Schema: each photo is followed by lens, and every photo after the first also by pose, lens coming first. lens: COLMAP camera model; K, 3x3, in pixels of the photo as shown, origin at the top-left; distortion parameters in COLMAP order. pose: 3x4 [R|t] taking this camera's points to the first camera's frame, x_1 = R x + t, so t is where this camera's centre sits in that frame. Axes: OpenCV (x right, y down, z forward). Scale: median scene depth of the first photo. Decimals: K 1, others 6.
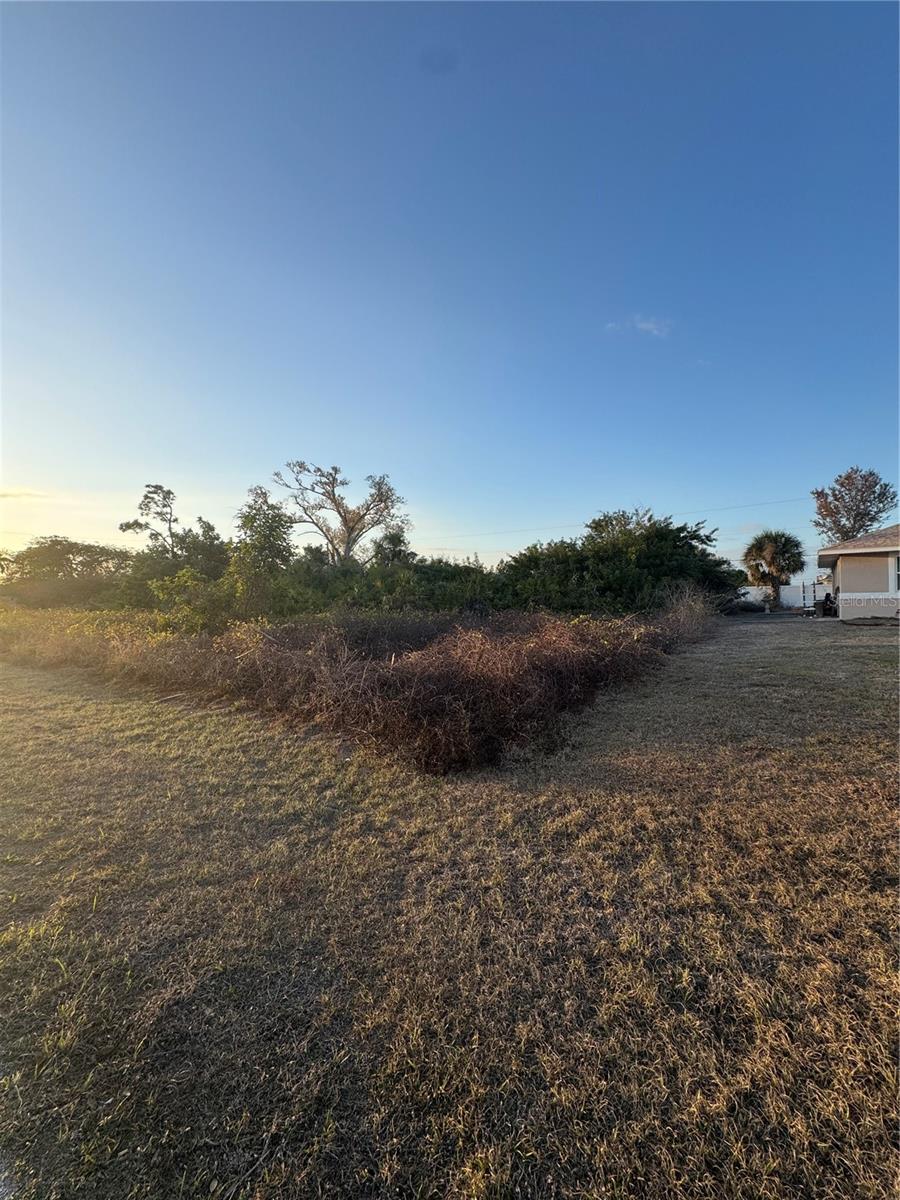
lens RADIAL K [[484.9, 0, 450.0], [0, 484.9, 600.0], [0, 0, 1]] dist [0.000194, 0.000070]
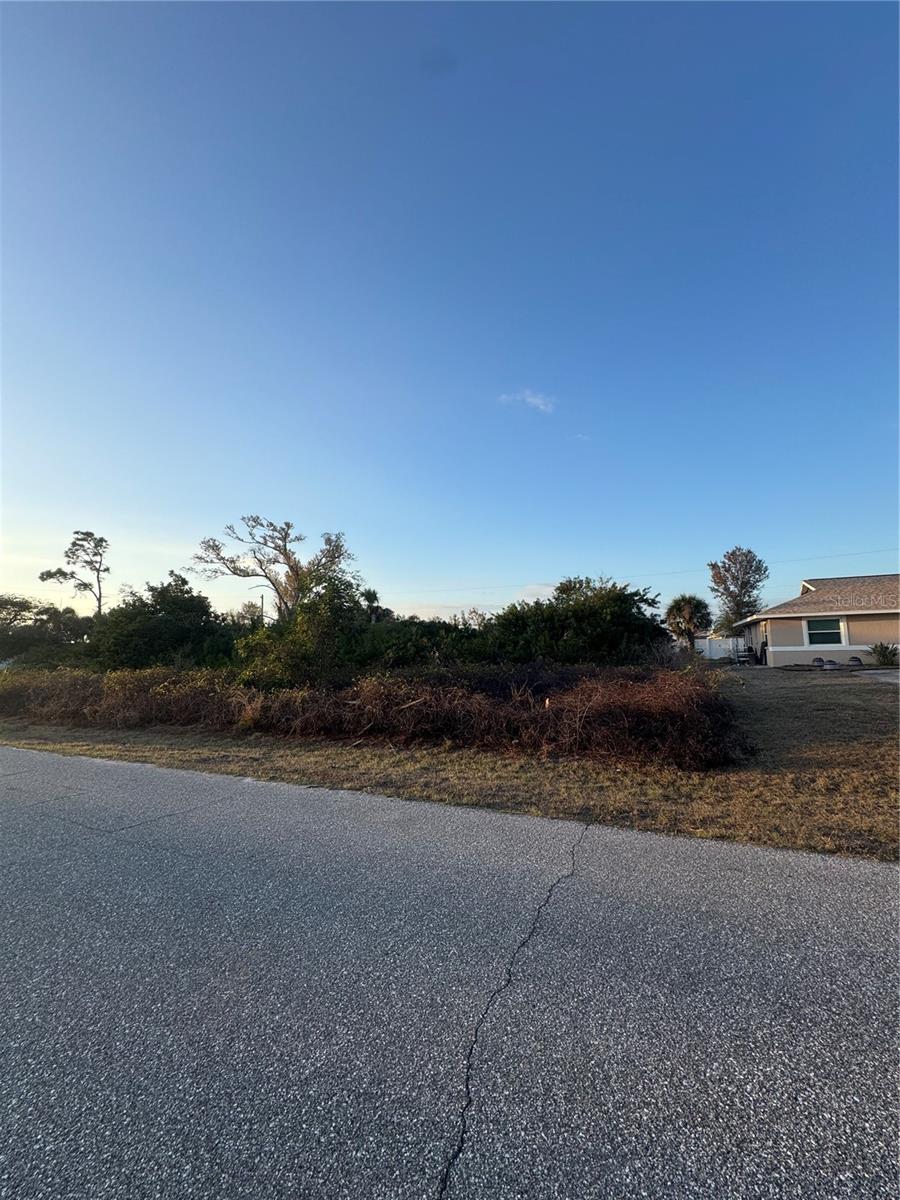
lens RADIAL K [[484.9, 0, 450.0], [0, 484.9, 600.0], [0, 0, 1]] dist [0.000194, 0.000070]
pose [[0.976022, 0.015131, 0.217147, -0.130446], [0.008179, 0.994327, -0.106050, -0.002892], [-0.217520, 0.105283, 0.970361, -0.043151]]
